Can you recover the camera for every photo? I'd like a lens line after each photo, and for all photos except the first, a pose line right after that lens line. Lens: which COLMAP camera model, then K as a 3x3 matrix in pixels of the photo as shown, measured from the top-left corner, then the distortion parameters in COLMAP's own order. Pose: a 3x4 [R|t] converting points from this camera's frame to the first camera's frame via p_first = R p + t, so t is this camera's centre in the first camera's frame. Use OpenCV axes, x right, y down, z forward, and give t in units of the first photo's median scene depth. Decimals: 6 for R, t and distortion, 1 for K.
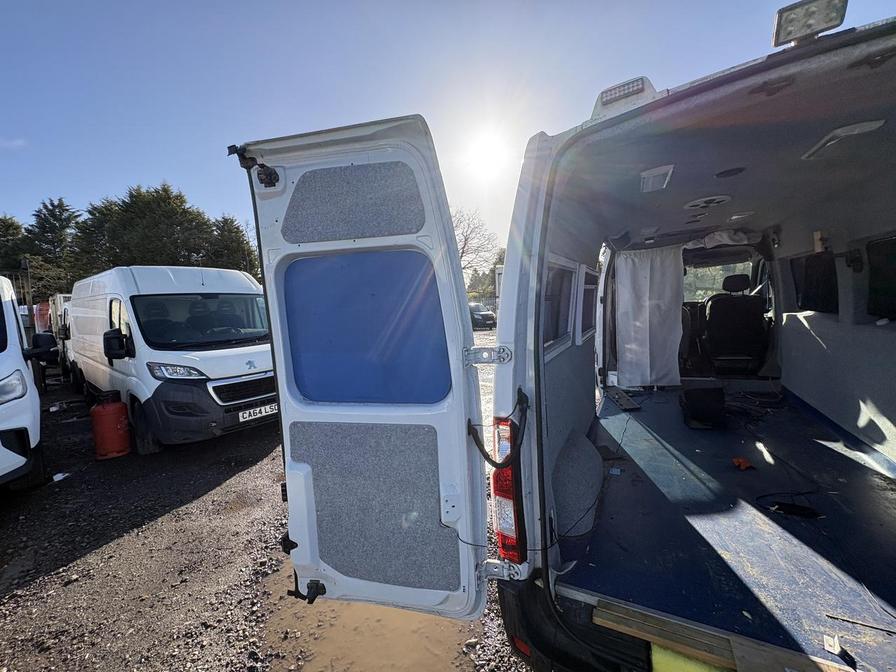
lens RADIAL K [[356.2, 0, 450.9], [0, 356.2, 337.7], [0, 0, 1]] dist [-0.001718, 0.000528]
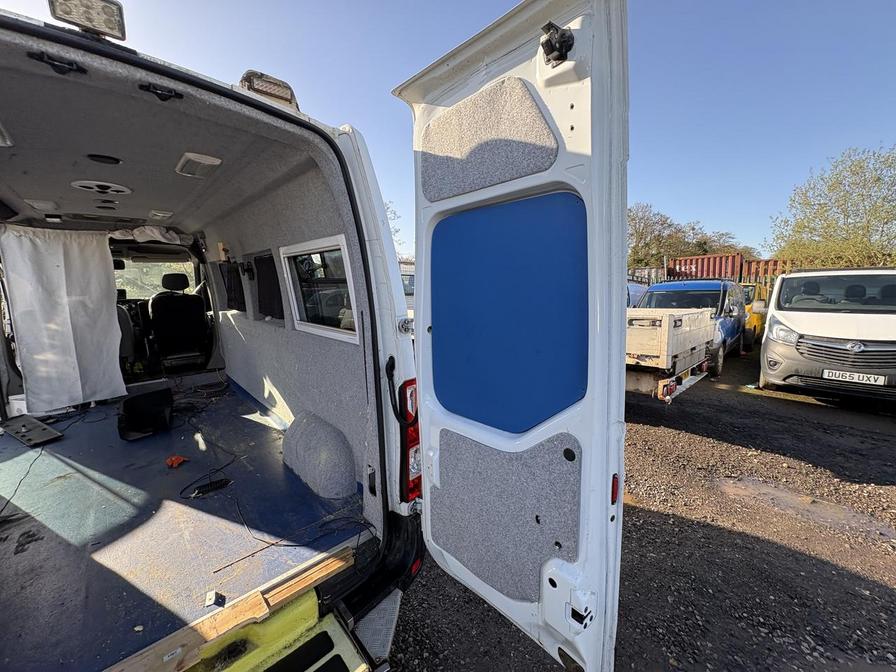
lens RADIAL K [[356.2, 0, 446.2], [0, 356.2, 340.0], [0, 0, 1]] dist [-0.001718, 0.000528]
pose [[0.321815, -0.086058, 0.942883, 0.094128], [0.070396, 0.995279, 0.066813, -0.002767], [-0.944182, 0.044874, 0.326354, -0.051720]]
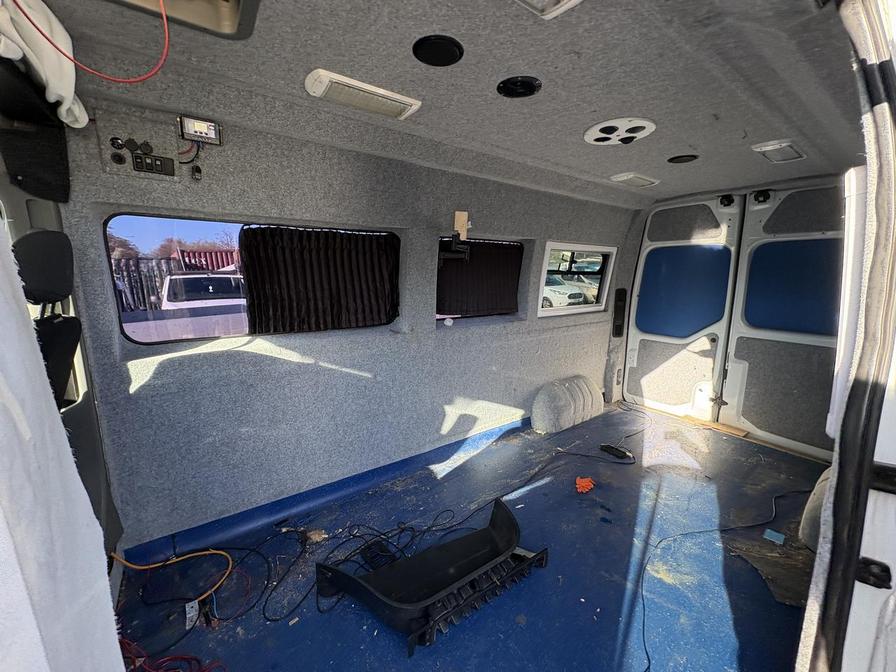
lens RADIAL K [[356.2, 0, 450.4], [0, 356.2, 333.7], [0, 0, 1]] dist [-0.001718, 0.000528]
pose [[-0.901545, -0.006649, 0.432635, 0.503496], [0.096809, 0.971434, 0.216666, -0.149387], [-0.421717, 0.237217, -0.875147, 1.228571]]
